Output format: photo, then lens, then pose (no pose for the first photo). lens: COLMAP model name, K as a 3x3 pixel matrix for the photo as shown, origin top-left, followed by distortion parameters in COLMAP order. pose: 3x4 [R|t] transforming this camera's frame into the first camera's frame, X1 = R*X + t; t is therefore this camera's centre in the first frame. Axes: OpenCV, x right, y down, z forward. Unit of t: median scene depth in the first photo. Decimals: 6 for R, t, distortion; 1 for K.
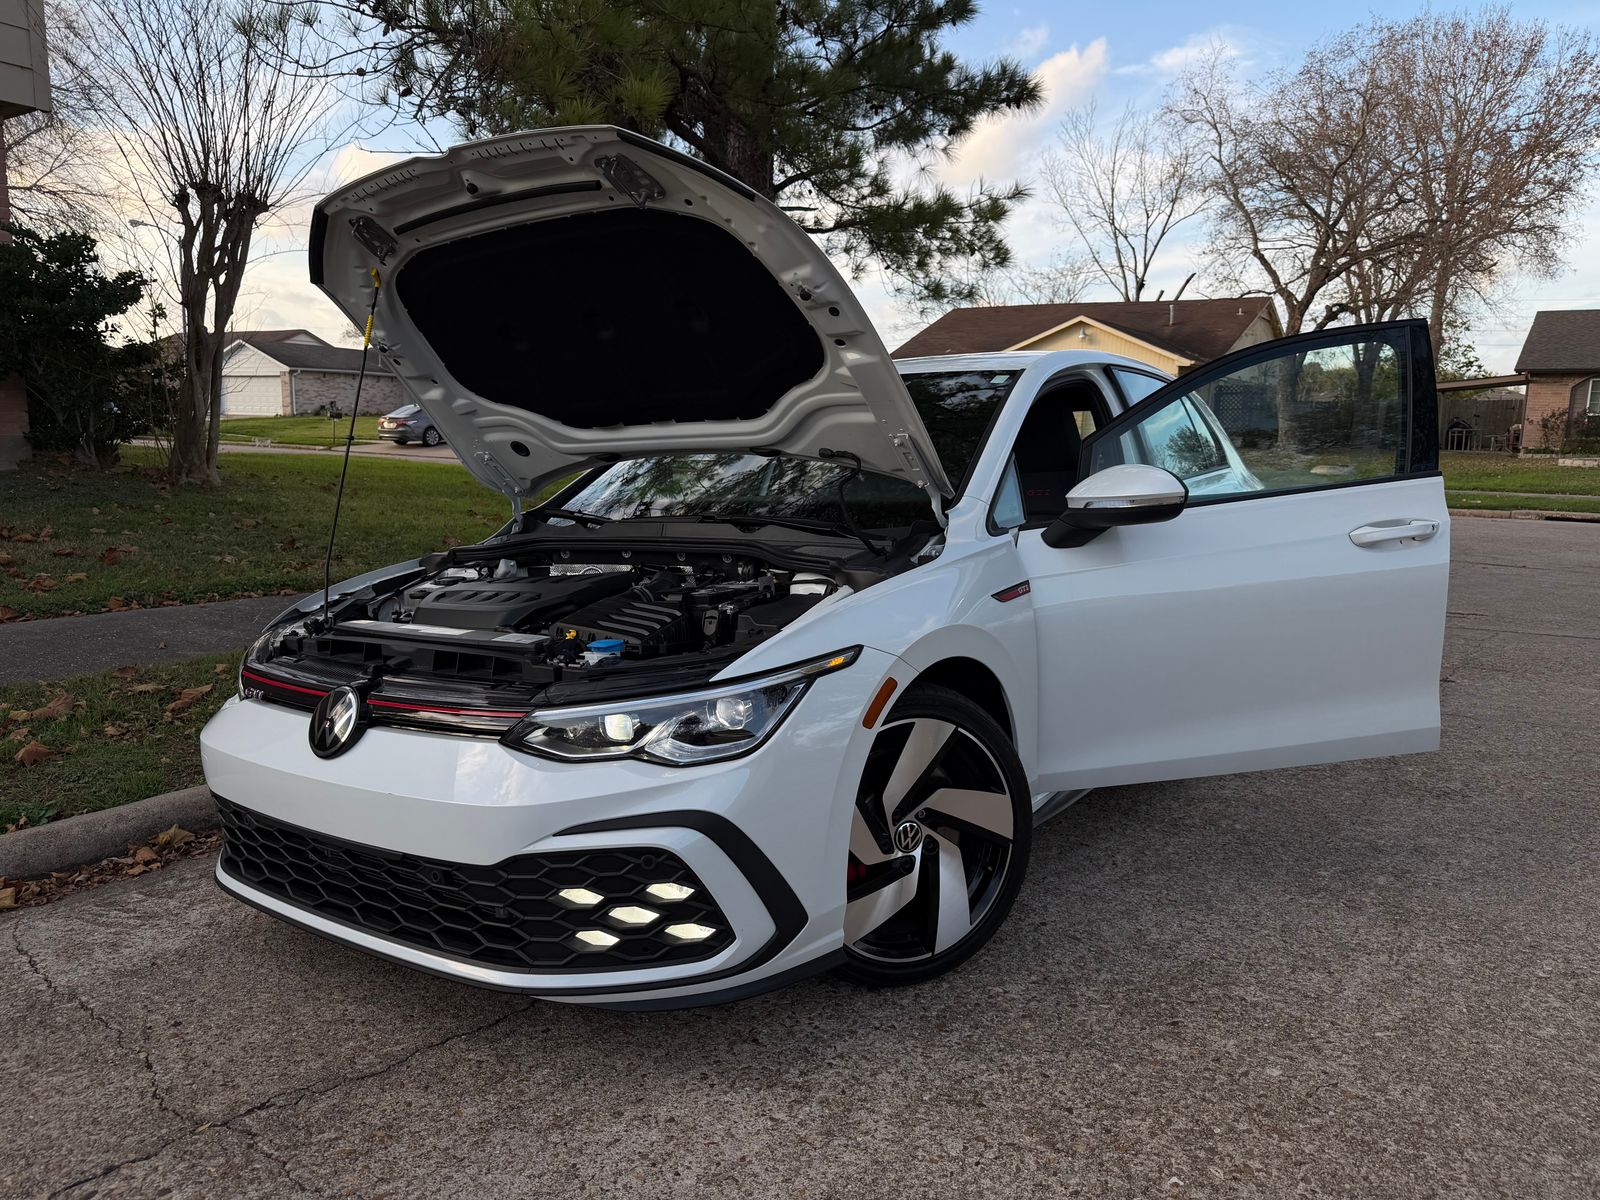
lens RADIAL K [[1136.4, 0, 804.1], [0, 1136.4, 612.6], [0, 0, 1]] dist [-0.006441, 0.003587]
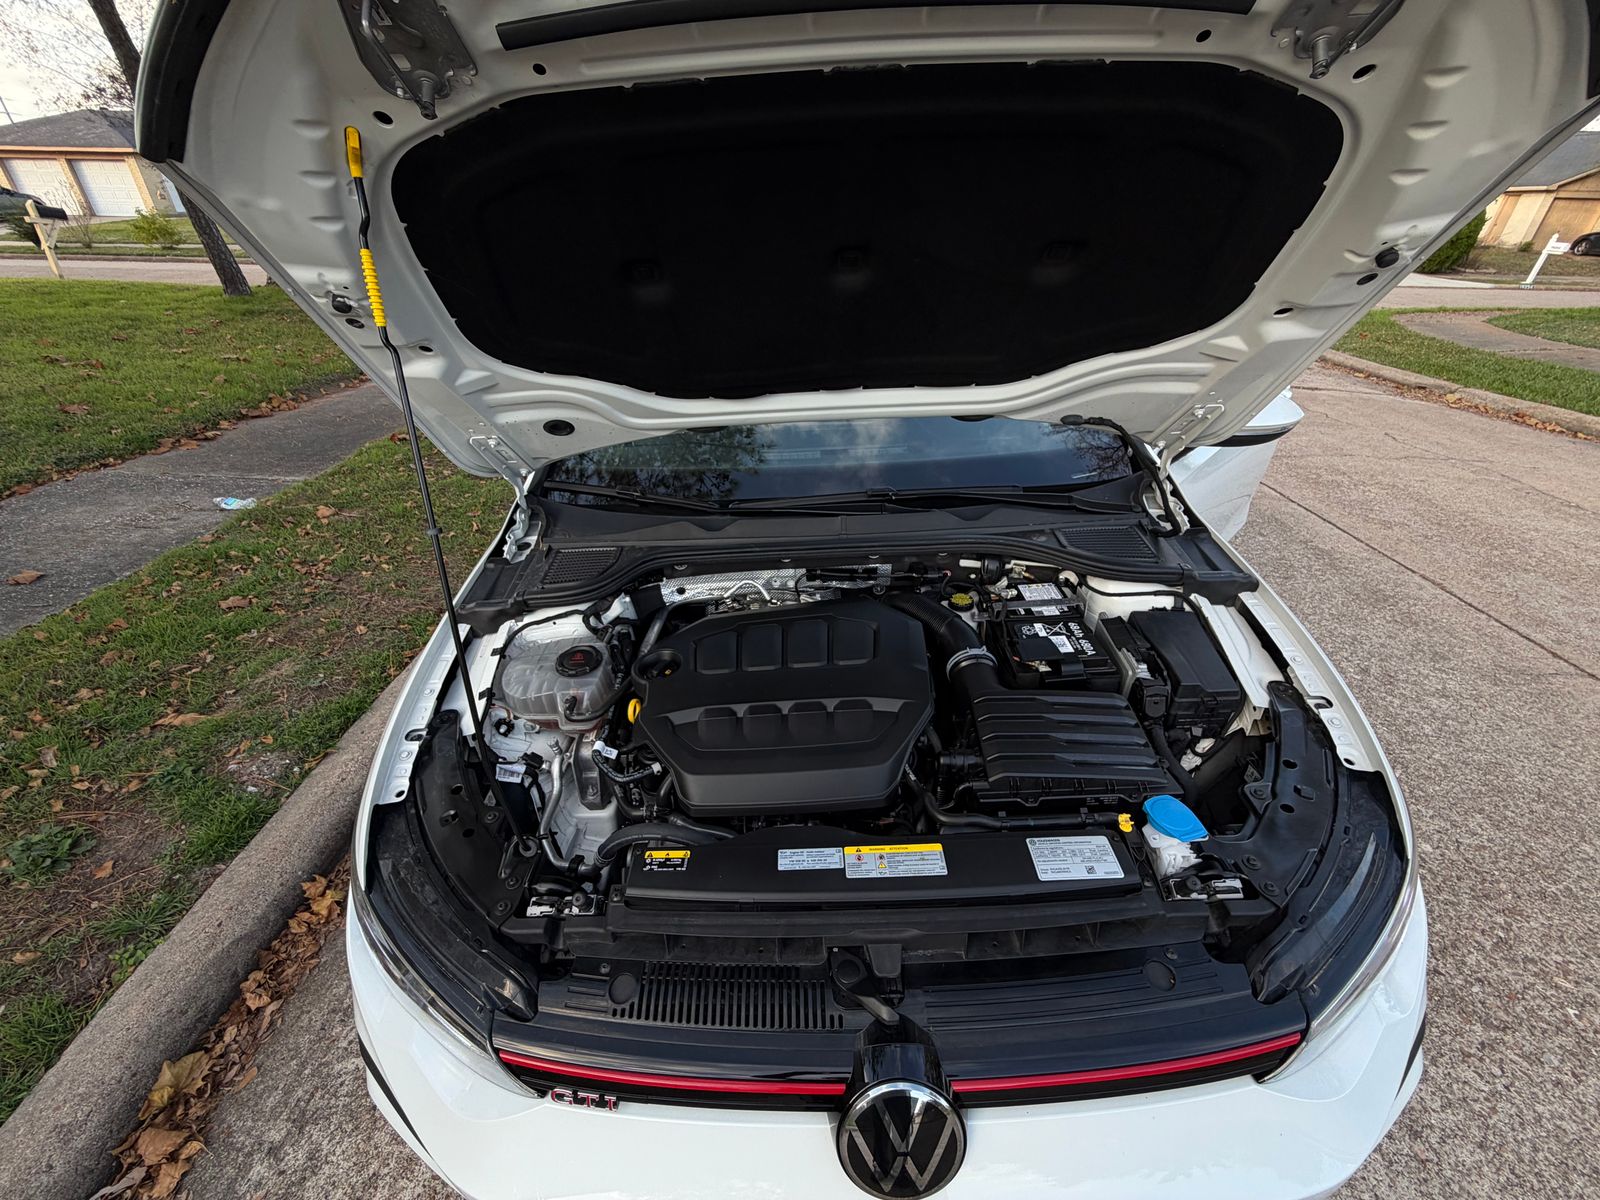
lens RADIAL K [[641.1, 0, 795.4], [0, 641.1, 602.5], [0, 0, 1]] dist [0.000845, 0.000101]
pose [[0.811929, -0.311475, 0.493716, -0.403922], [0.096203, 0.905587, 0.413107, -0.219714], [-0.575775, -0.287916, 0.765237, 0.653460]]
